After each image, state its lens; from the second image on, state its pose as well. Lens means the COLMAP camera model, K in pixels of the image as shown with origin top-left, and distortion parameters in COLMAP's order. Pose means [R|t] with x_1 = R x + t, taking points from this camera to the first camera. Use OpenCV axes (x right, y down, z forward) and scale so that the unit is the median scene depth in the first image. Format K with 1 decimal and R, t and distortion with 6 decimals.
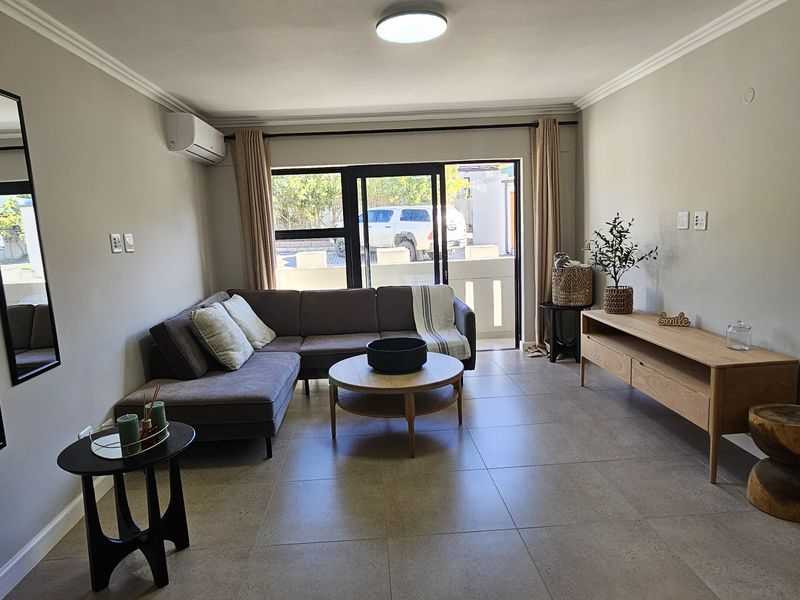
lens RADIAL K [[505.0, 0, 407.8], [0, 505.0, 303.3], [0, 0, 1]] dist [0.006049, 0.001189]
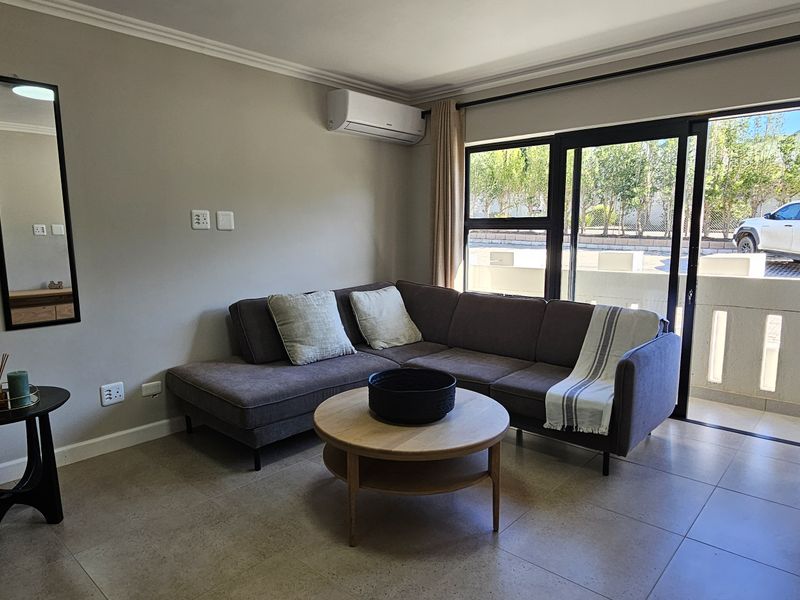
lens RADIAL K [[527.8, 0, 392.6], [0, 527.8, 303.7], [0, 0, 1]] dist [0.004879, 0.003174]
pose [[0.706446, 0.138296, -0.694124, 0.304164], [-0.135473, 0.989013, 0.059172, -0.040632], [0.694680, 0.052233, 0.717420, 0.308508]]
